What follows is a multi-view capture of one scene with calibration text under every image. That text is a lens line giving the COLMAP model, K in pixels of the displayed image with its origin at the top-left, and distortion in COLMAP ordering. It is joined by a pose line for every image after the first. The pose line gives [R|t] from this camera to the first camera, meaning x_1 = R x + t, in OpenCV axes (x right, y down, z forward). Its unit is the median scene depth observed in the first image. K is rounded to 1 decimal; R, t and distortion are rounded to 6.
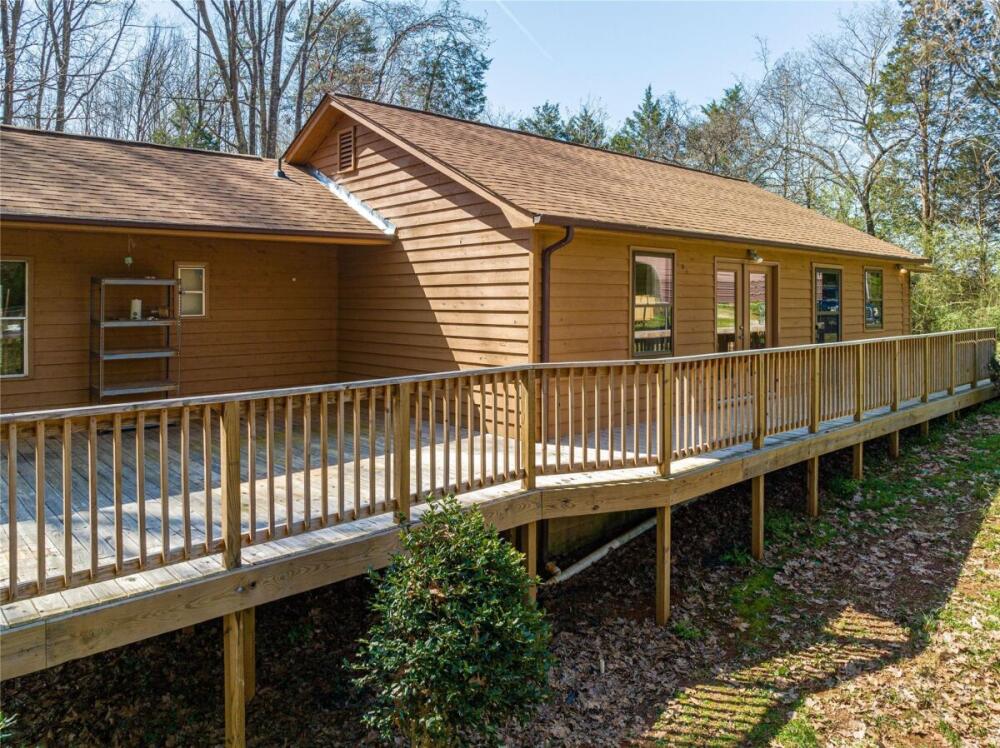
lens RADIAL K [[728.8, 0, 504.0], [0, 728.8, 305.0], [0, 0, 1]] dist [-0.031092, 0.002361]
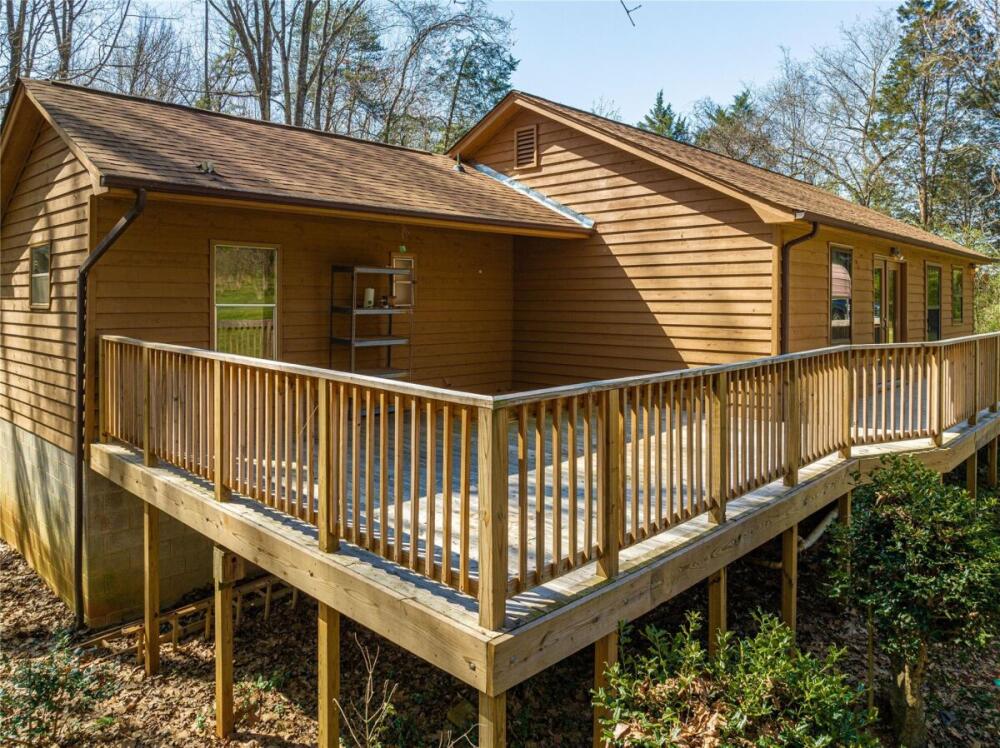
lens RADIAL K [[728.8, 0, 504.0], [0, 728.8, 305.0], [0, 0, 1]] dist [-0.031092, 0.002361]
pose [[0.997492, 0.004264, 0.070657, -0.352764], [-0.004219, 0.999991, -0.000778, 0.014460], [-0.070660, 0.000478, 0.997500, -0.036693]]
